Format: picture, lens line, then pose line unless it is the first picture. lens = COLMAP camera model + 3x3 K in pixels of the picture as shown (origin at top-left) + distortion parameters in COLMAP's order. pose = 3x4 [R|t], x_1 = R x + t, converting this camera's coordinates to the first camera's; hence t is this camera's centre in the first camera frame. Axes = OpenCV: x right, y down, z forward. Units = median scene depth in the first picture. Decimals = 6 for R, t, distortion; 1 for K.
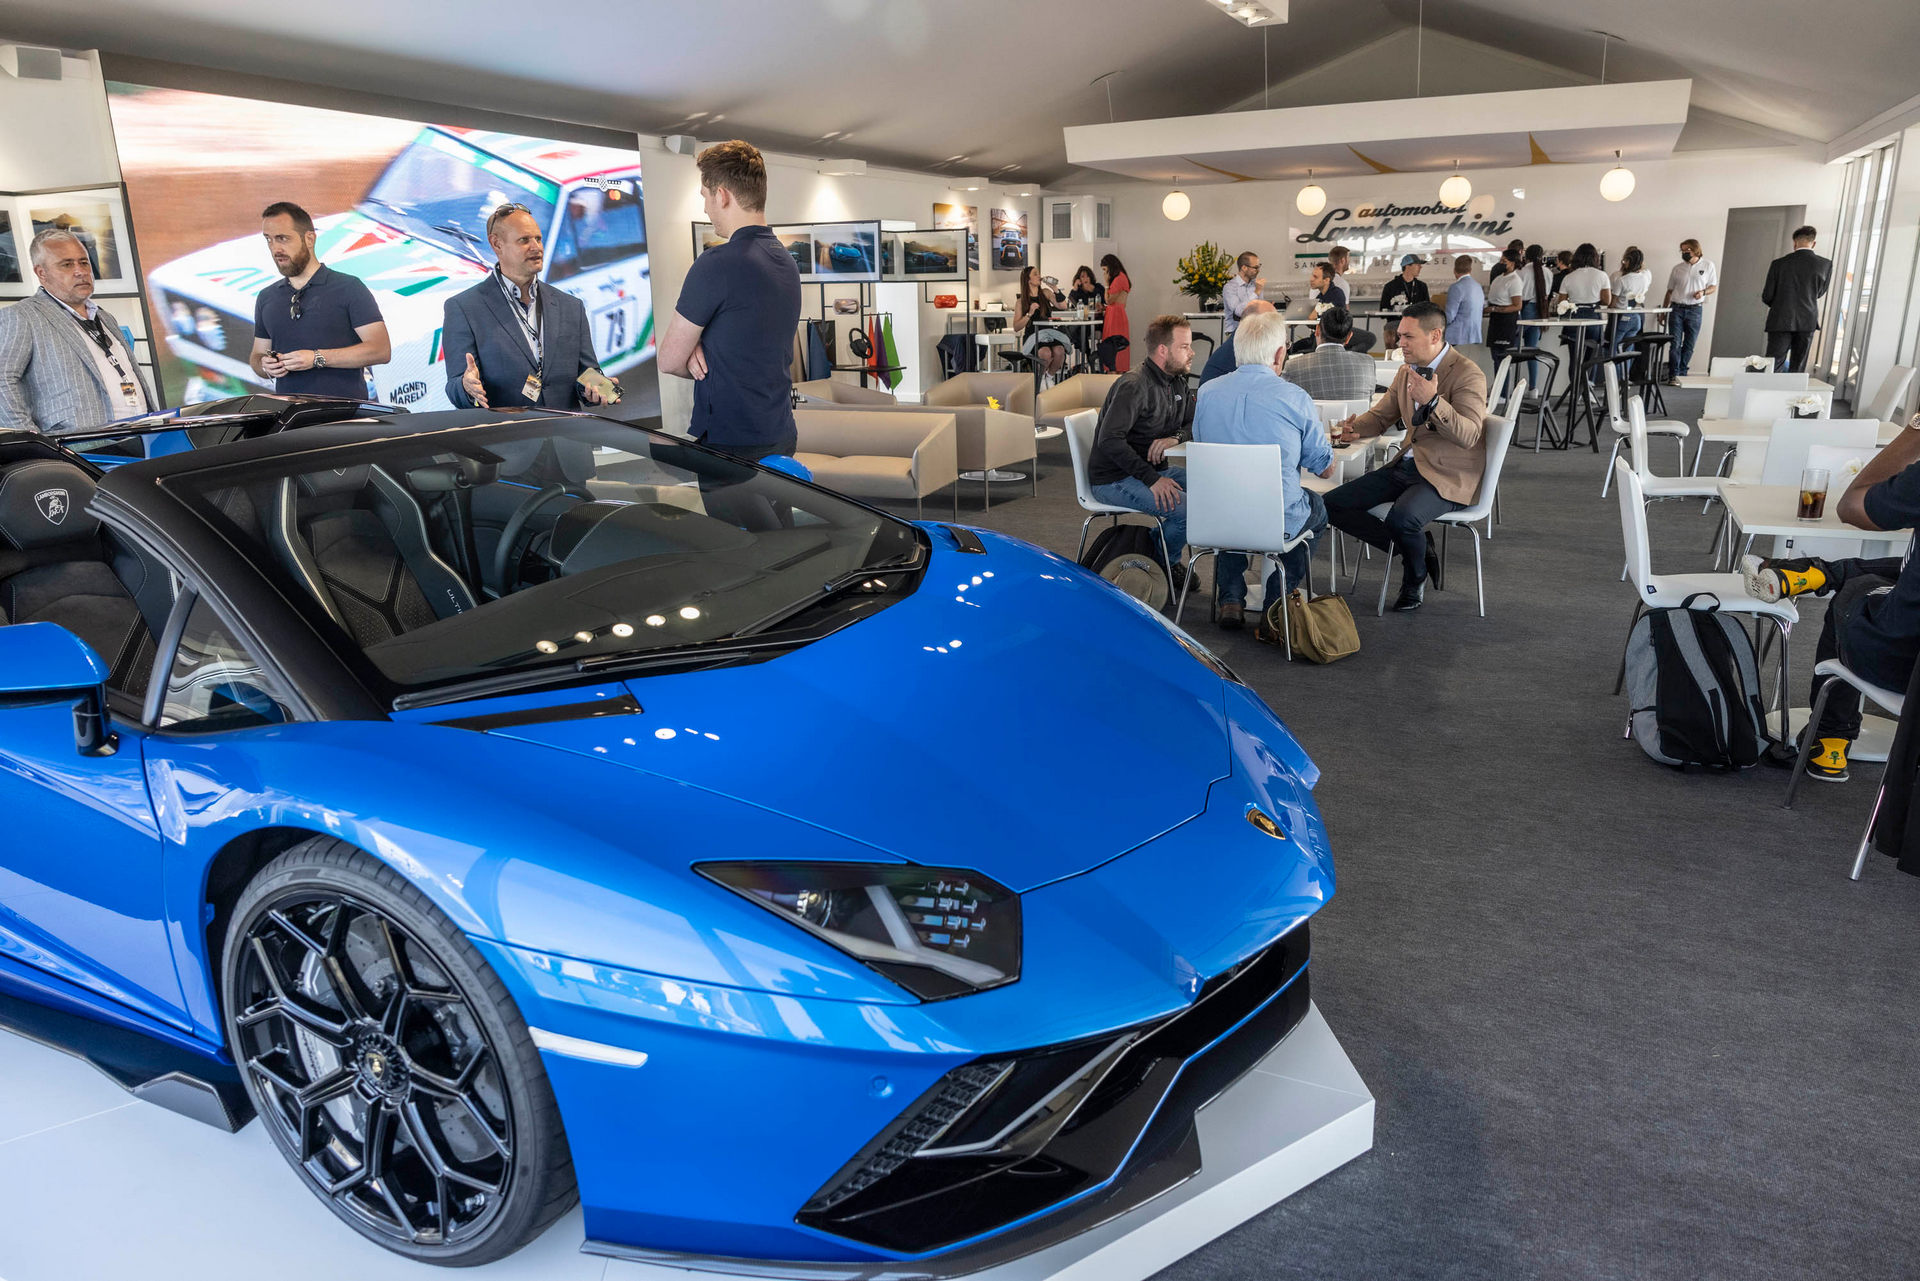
lens RADIAL K [[1274.5, 0, 960.0], [0, 1274.5, 640.5], [0, 0, 1]] dist [0.001148, 0.002998]
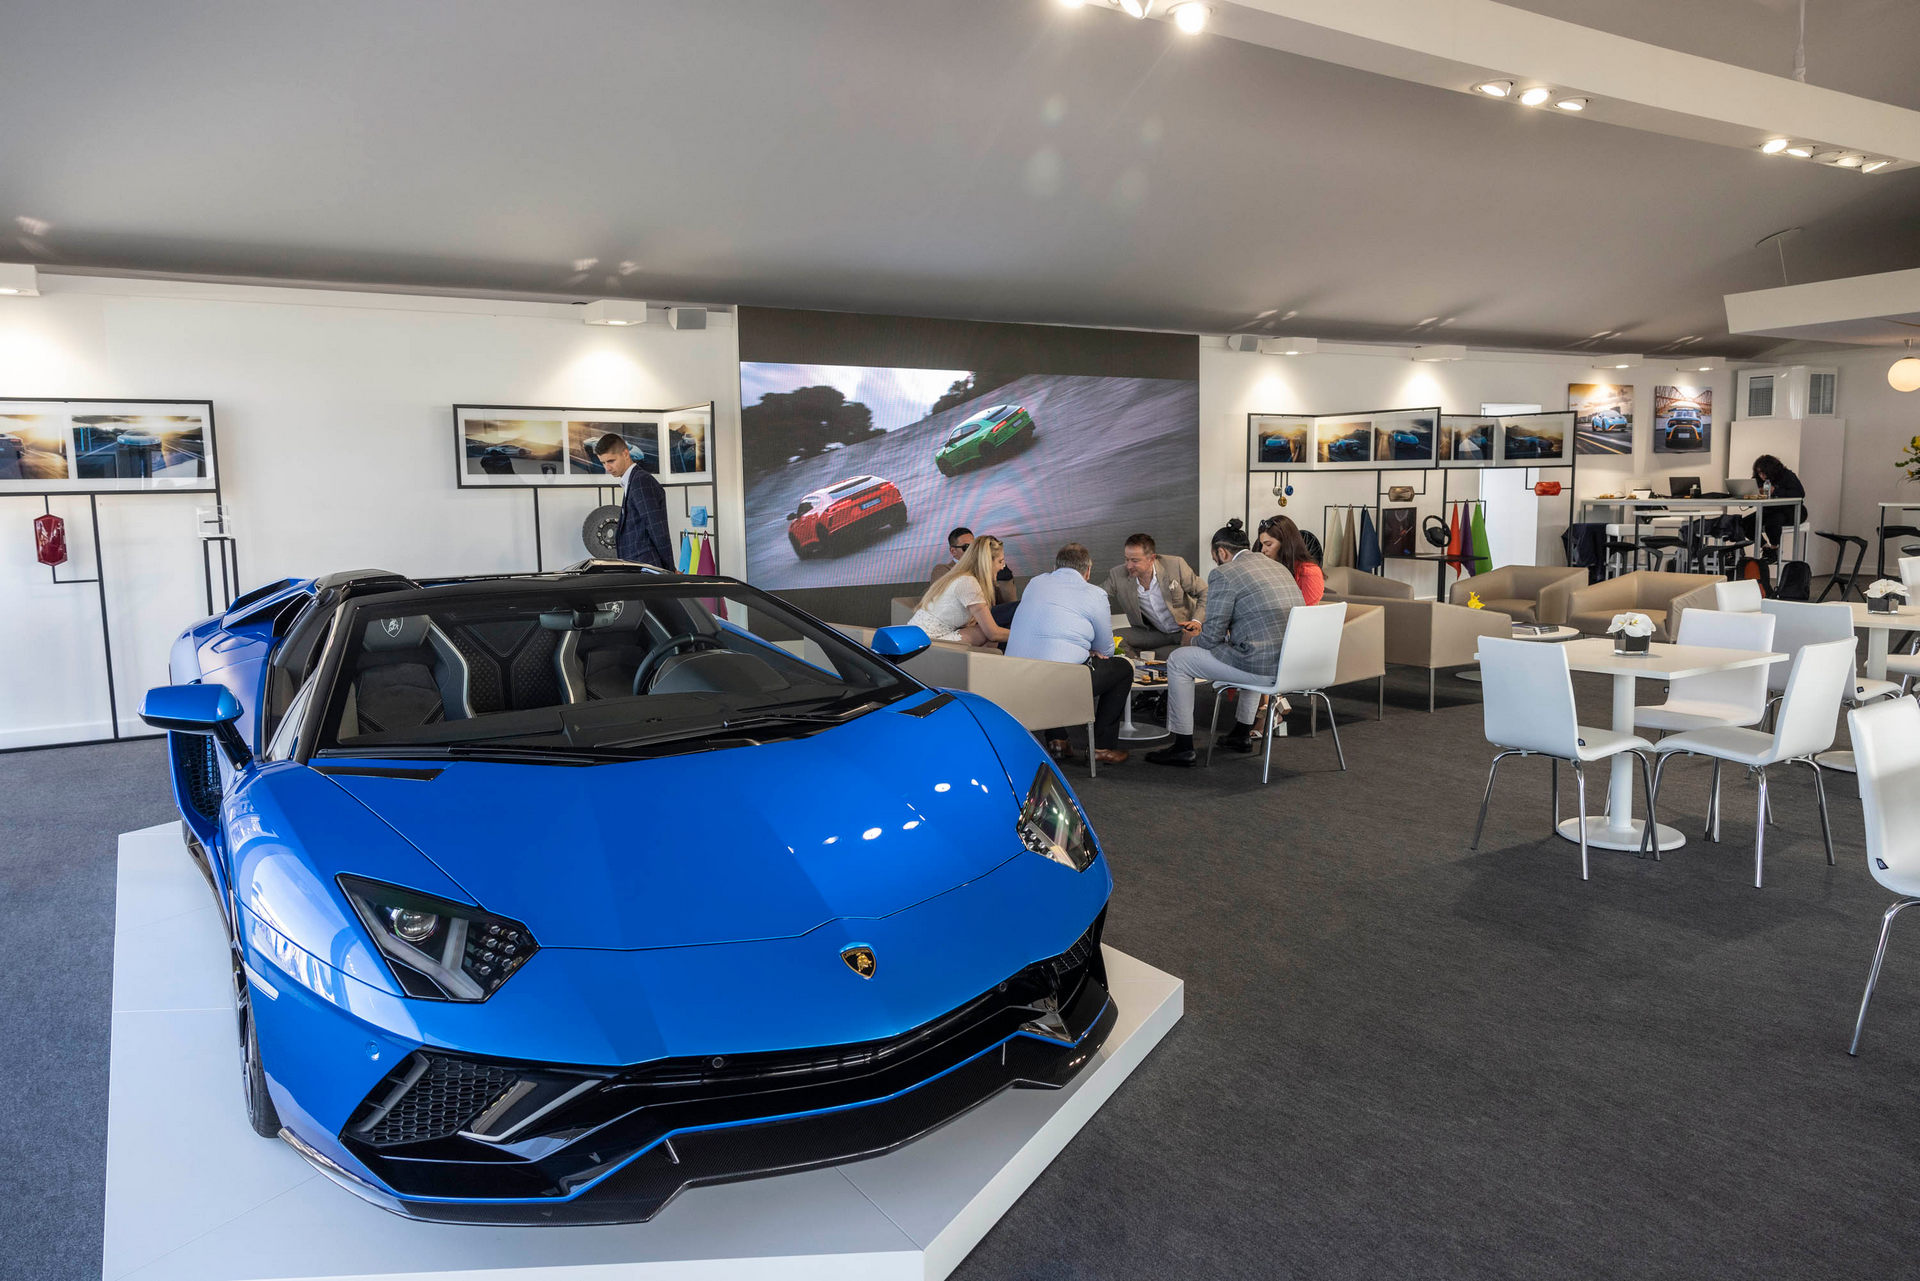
lens RADIAL K [[1321.3, 0, 960.0], [0, 1321.3, 640.5], [0, 0, 1]] dist [0.008876, -0.000854]
pose [[0.851266, 0.065575, -0.520620, 0.130840], [-0.138327, 0.985110, -0.102099, -0.004086], [0.506173, 0.158929, 0.847662, 0.001794]]
